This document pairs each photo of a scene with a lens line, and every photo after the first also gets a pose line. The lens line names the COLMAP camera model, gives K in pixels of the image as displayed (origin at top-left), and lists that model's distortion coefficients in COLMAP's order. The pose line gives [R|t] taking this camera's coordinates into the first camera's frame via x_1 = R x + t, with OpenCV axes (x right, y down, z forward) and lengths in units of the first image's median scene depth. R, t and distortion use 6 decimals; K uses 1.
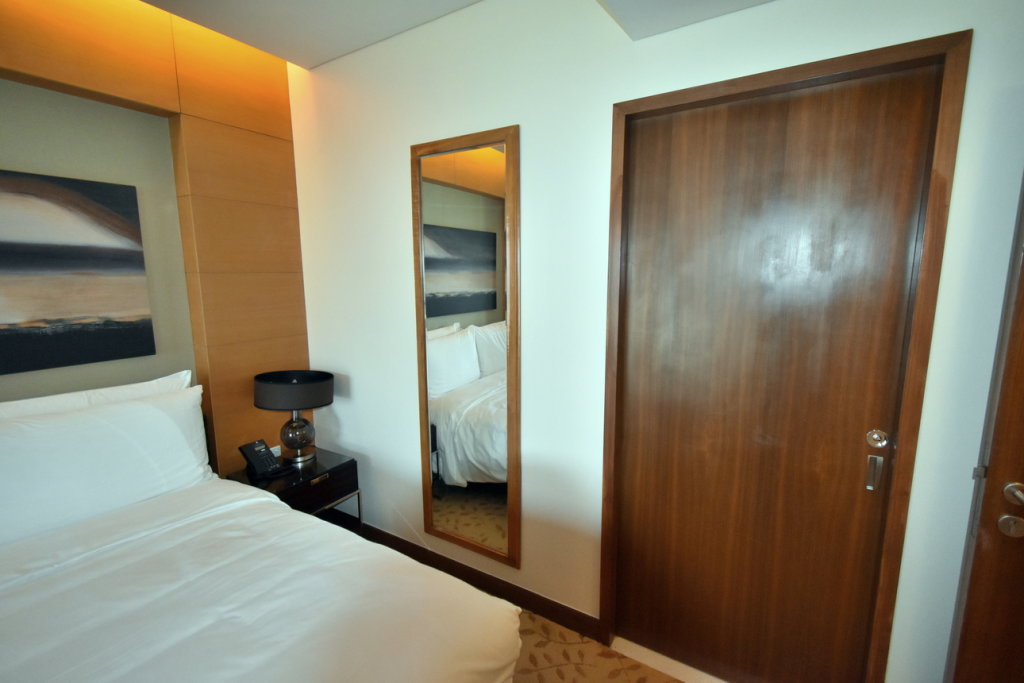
lens RADIAL K [[442.7, 0, 512.0], [0, 442.7, 341.5], [0, 0, 1]] dist [-0.002623, -0.001141]
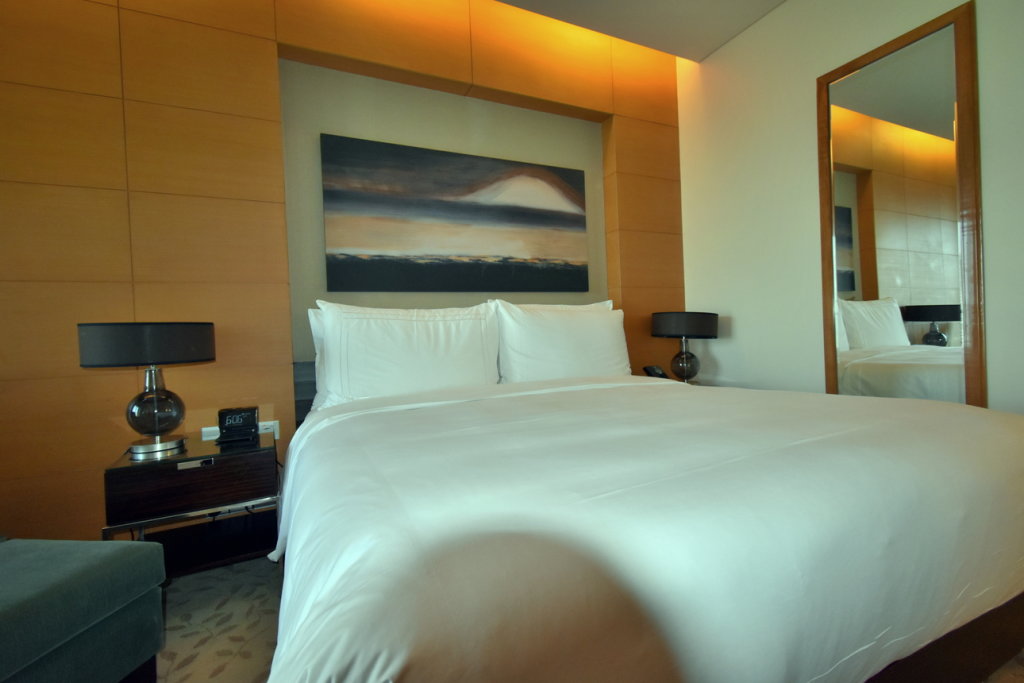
lens RADIAL K [[453.3, 0, 509.8], [0, 453.3, 340.3], [0, 0, 1]] dist [0.001779, 0.000044]
pose [[0.837529, -0.029129, -0.545616, -0.267719], [-0.043504, 0.991853, -0.119732, 0.361165], [0.544658, 0.124015, 0.829438, -0.259185]]
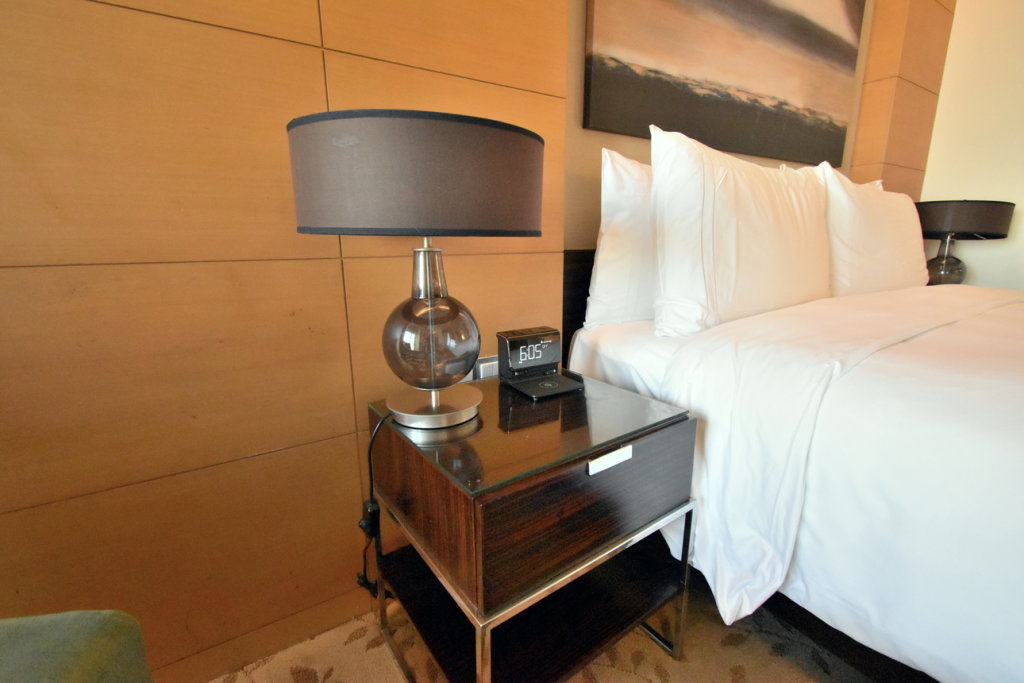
lens RADIAL K [[453.3, 0, 509.8], [0, 453.3, 340.3], [0, 0, 1]] dist [0.001779, 0.000044]
pose [[0.903793, 0.088296, -0.418763, -1.041539], [-0.060454, 0.995014, 0.079323, 0.383967], [0.423679, -0.046376, 0.904624, -0.234783]]
